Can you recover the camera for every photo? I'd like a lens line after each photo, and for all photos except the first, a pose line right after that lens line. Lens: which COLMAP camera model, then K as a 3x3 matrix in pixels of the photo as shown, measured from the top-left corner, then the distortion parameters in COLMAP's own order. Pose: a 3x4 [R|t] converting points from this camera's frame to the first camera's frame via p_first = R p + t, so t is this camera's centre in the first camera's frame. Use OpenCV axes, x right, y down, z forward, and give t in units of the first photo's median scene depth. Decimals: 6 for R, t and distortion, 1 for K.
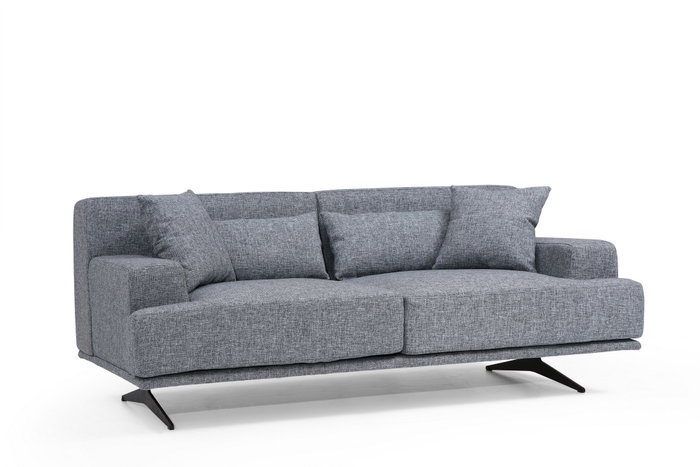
lens RADIAL K [[1345.2, 0, 349.4], [0, 1345.2, 229.4], [0, 0, 1]] dist [0.135133, 0.000000]
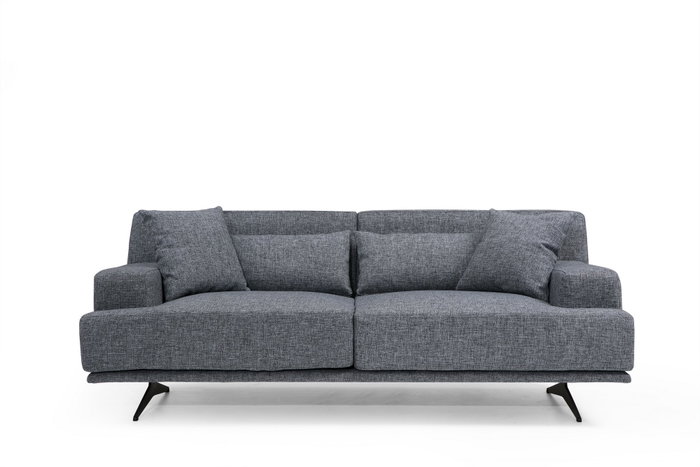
lens RADIAL K [[1182.6, 0, 348.8], [0, 1182.6, 233.8], [0, 0, 1]] dist [0.081493, 0.000000]
pose [[0.930654, 0.035440, -0.364181, 0.337477], [-0.037104, 0.999308, 0.002431, -0.013419], [0.364015, 0.011250, 0.931325, 0.128430]]
